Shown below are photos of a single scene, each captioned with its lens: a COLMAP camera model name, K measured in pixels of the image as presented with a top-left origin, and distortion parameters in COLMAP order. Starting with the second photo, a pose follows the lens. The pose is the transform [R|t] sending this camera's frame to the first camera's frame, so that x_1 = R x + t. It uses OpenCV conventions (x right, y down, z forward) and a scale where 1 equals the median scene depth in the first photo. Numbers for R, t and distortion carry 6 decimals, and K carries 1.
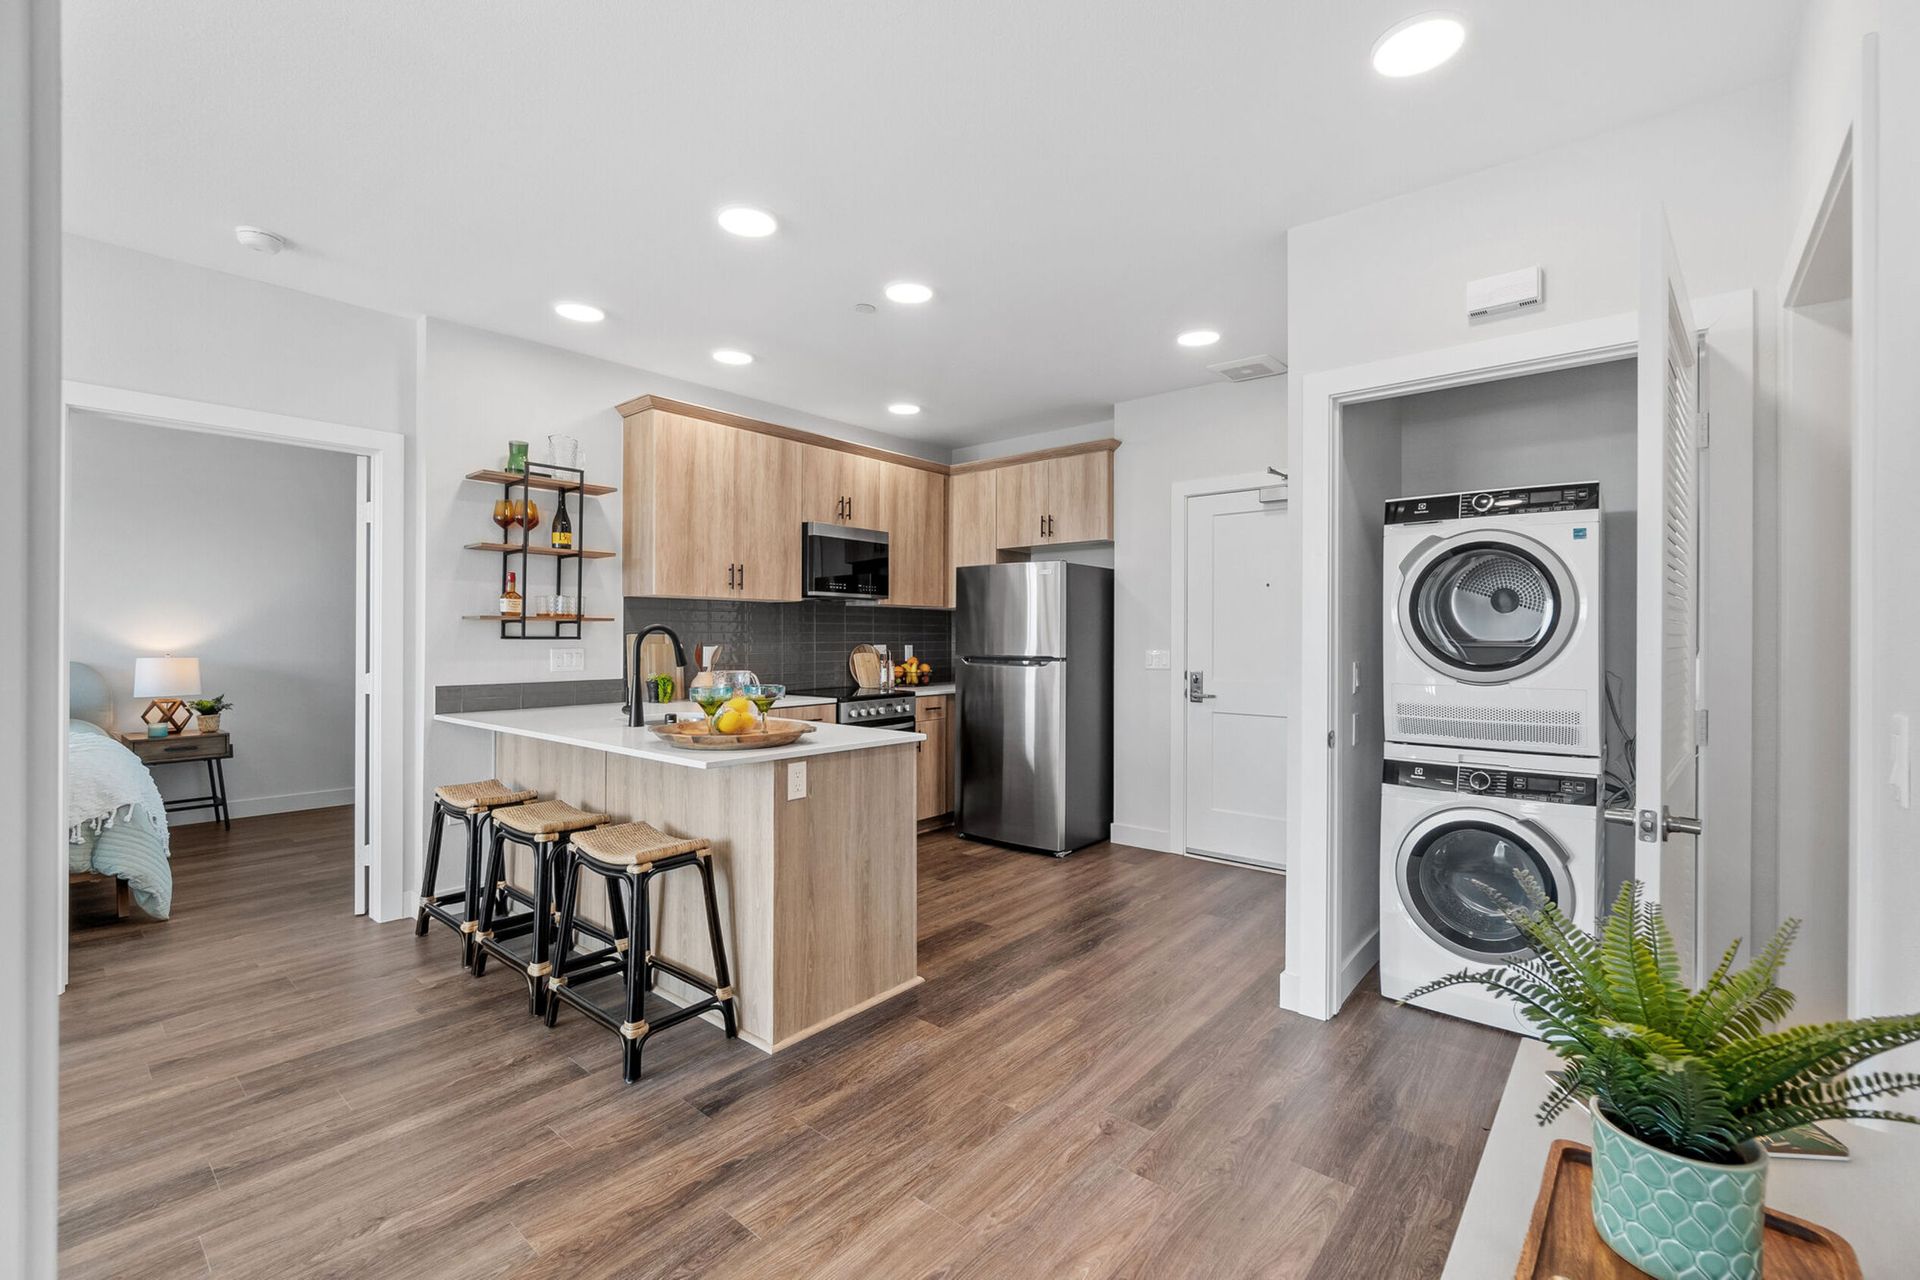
lens RADIAL K [[835.3, 0, 958.2], [0, 835.3, 634.4], [0, 0, 1]] dist [-0.003218, -0.000281]
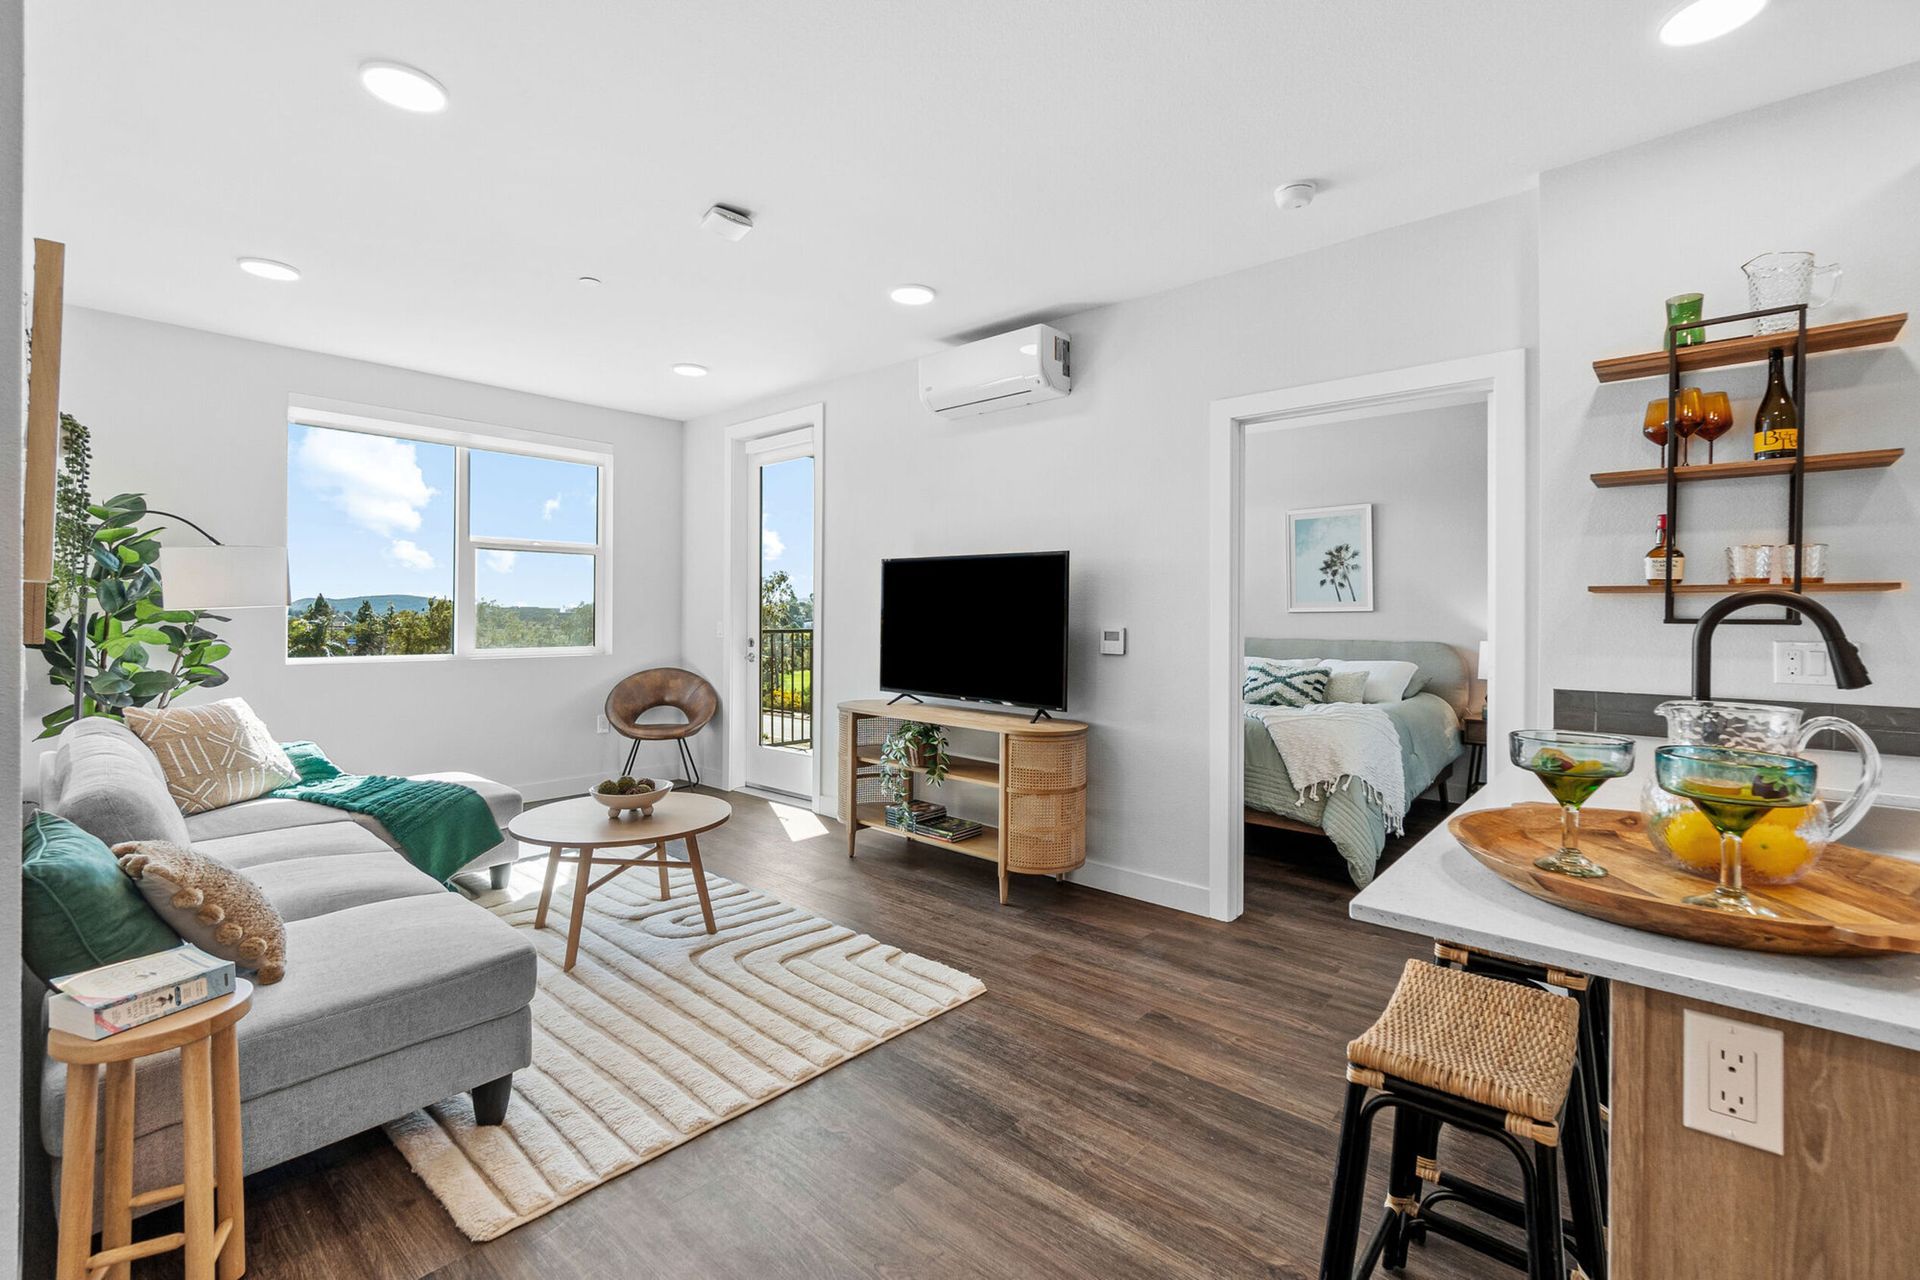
lens RADIAL K [[835.3, 0, 998.3], [0, 835.3, 610.9], [0, 0, 1]] dist [-0.003218, -0.000281]
pose [[-0.004450, -0.009853, -0.999942, 0.083477], [-0.010483, 0.999897, -0.009806, 0.008657], [0.999935, 0.010439, -0.004552, 0.555085]]
